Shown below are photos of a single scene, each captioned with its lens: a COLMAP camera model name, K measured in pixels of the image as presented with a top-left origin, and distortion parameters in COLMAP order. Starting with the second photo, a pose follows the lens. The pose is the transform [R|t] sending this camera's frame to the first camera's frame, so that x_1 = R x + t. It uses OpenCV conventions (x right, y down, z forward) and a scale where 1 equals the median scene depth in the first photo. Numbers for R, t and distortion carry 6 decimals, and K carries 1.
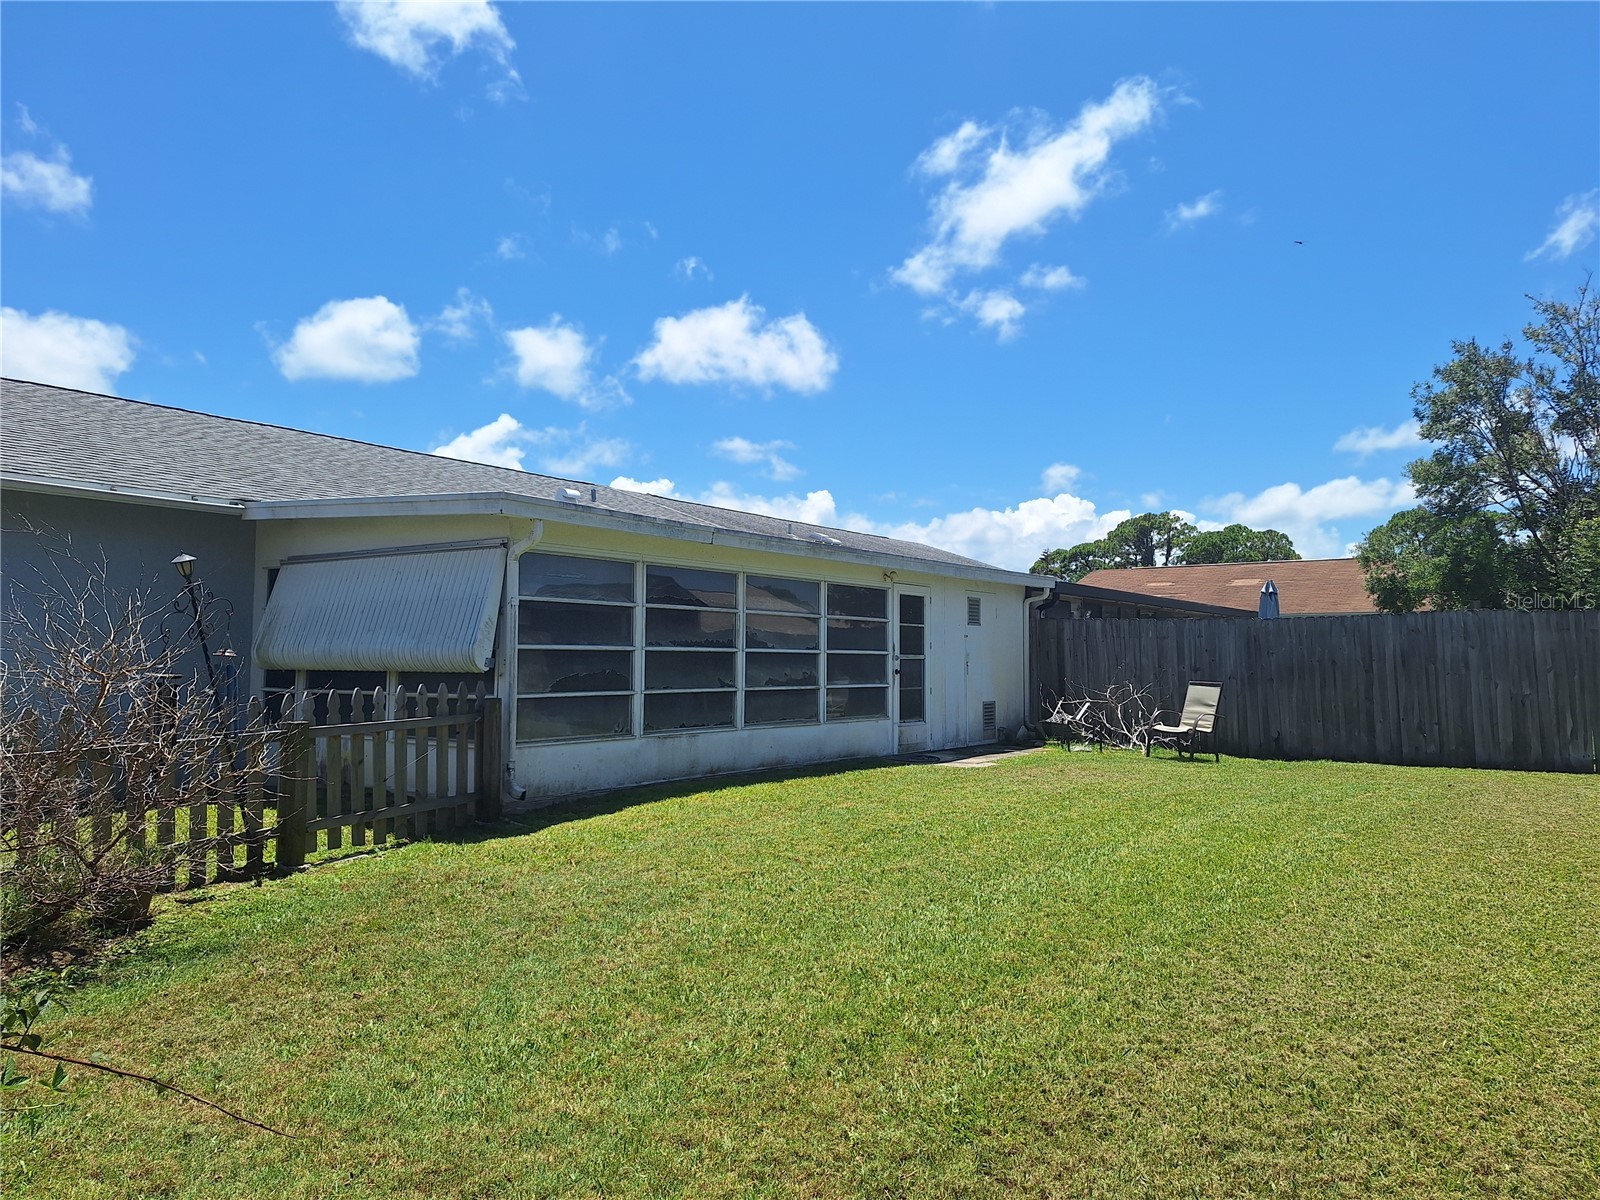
lens RADIAL K [[1085.0, 0, 769.5], [0, 1085.0, 604.4], [0, 0, 1]] dist [0.041824, -0.108608]
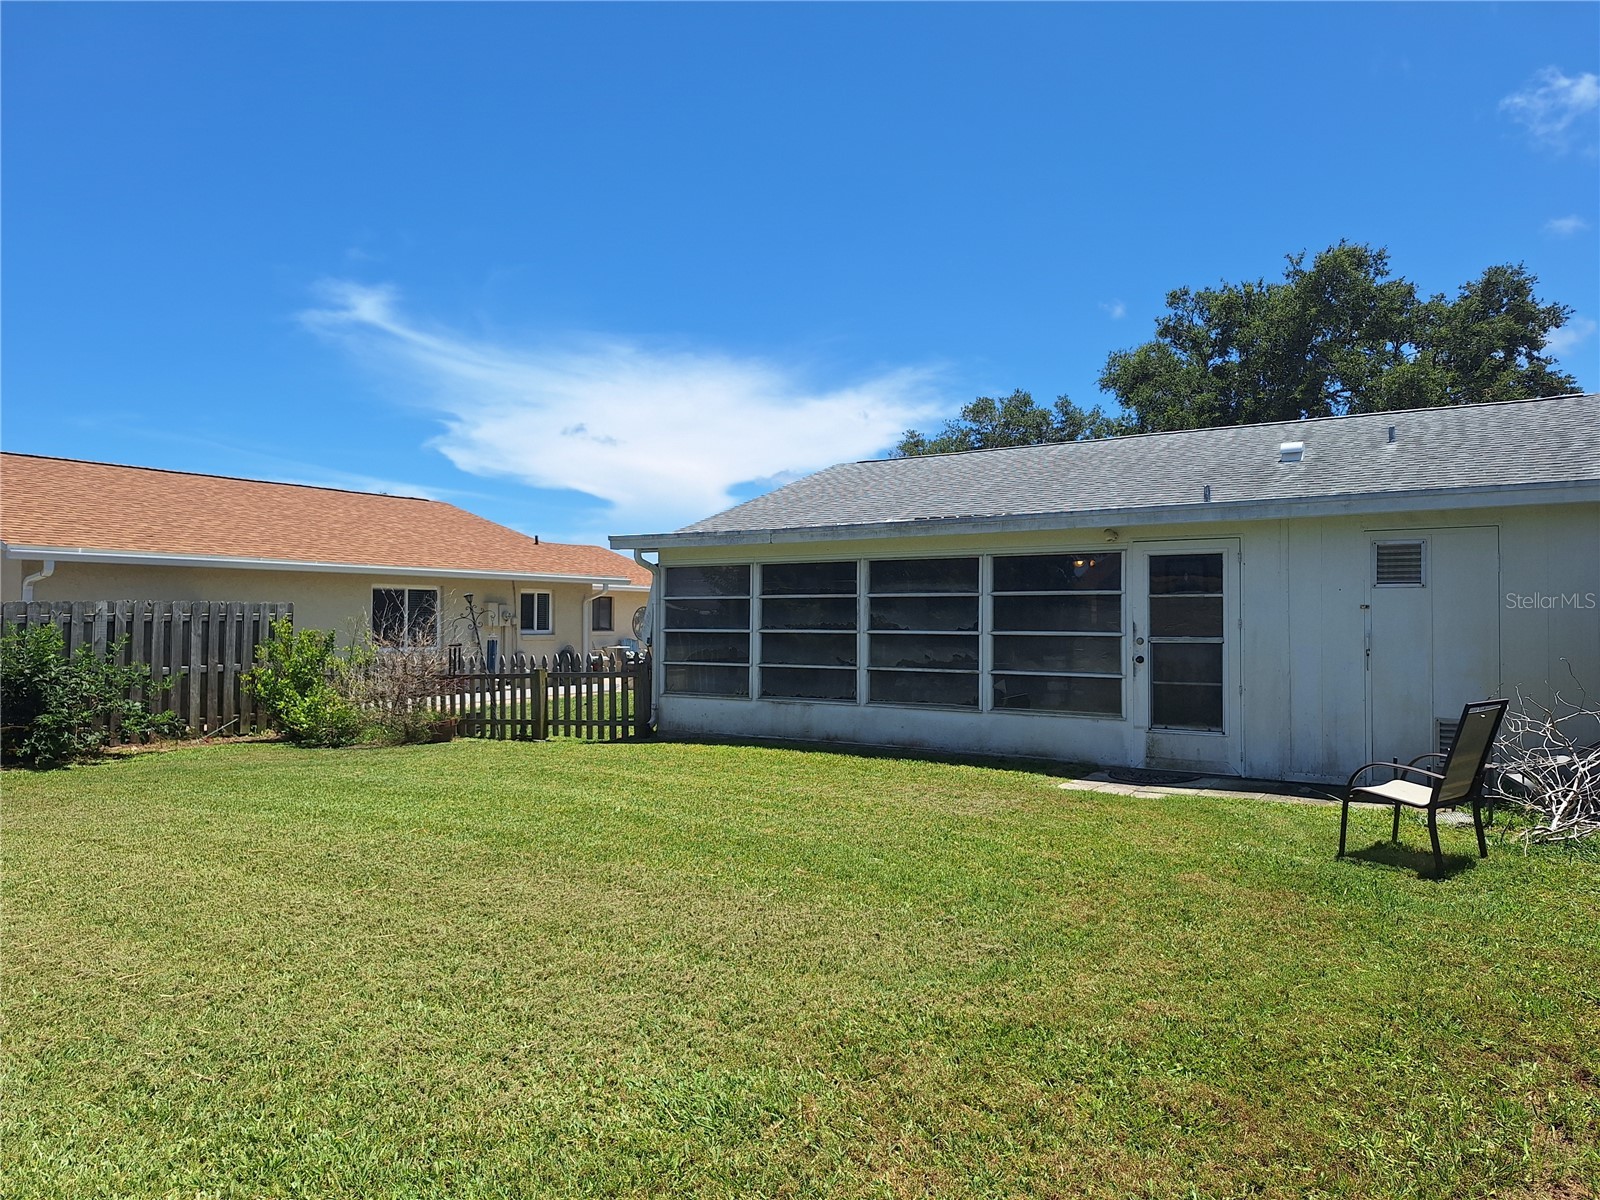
lens RADIAL K [[1083.1, 0, 800.0], [0, 1083.1, 600.0], [0, 0, 1]] dist [0.001138, -0.065186]
pose [[0.080096, -0.017780, -0.996629, 1.036162], [0.053902, 0.998455, -0.013480, 0.021471], [0.995329, -0.052641, 0.080931, 0.852170]]
